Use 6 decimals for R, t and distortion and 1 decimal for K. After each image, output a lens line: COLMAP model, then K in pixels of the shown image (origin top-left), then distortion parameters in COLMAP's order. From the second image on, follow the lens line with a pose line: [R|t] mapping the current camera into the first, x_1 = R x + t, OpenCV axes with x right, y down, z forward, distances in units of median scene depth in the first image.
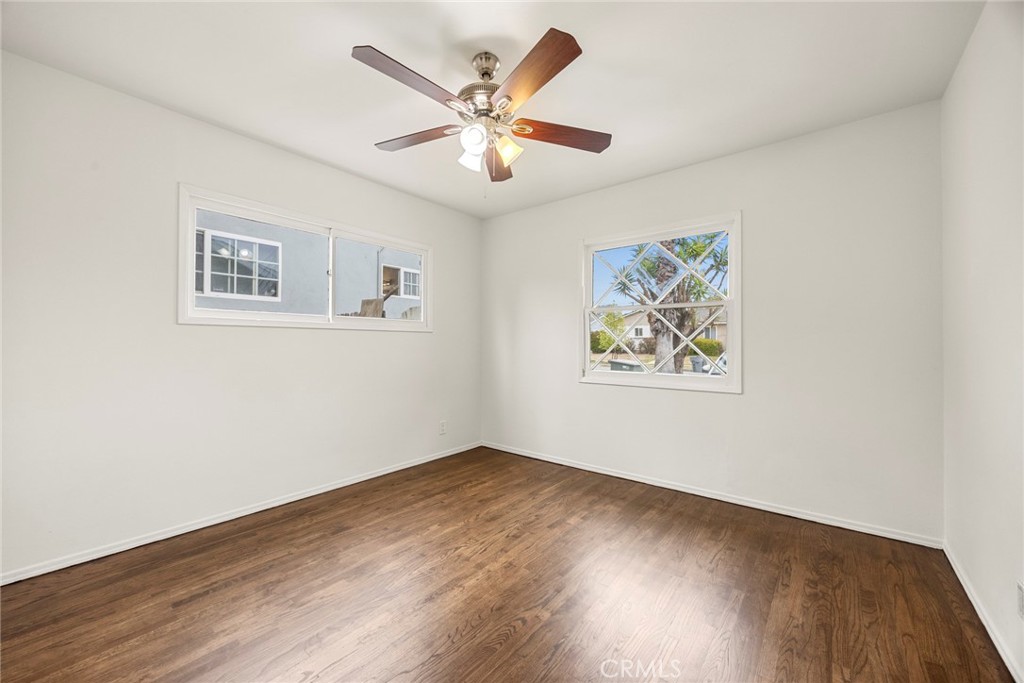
lens RADIAL K [[399.7, 0, 511.9], [0, 399.7, 343.1], [0, 0, 1]] dist [0.000420, 0.000212]
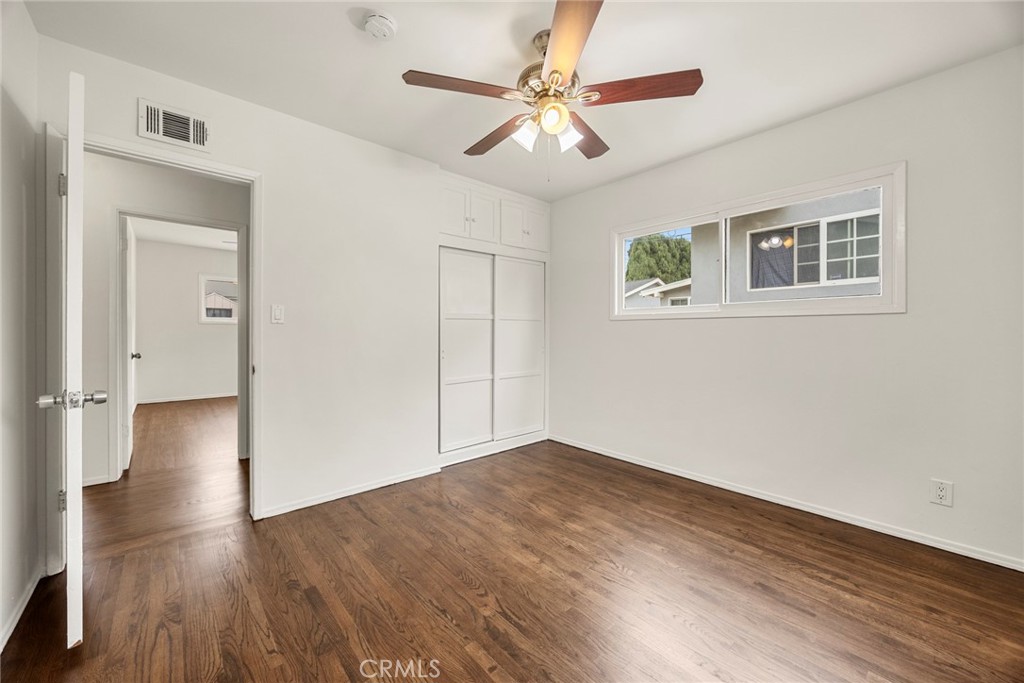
lens RADIAL K [[399.7, 0, 512.4], [0, 399.7, 335.6], [0, 0, 1]] dist [0.000420, 0.000212]
pose [[-0.194880, 0.000292, -0.980827, 0.601187], [0.001625, 0.999999, -0.000025, 0.007673], [0.980826, -0.001598, -0.194880, 0.738273]]
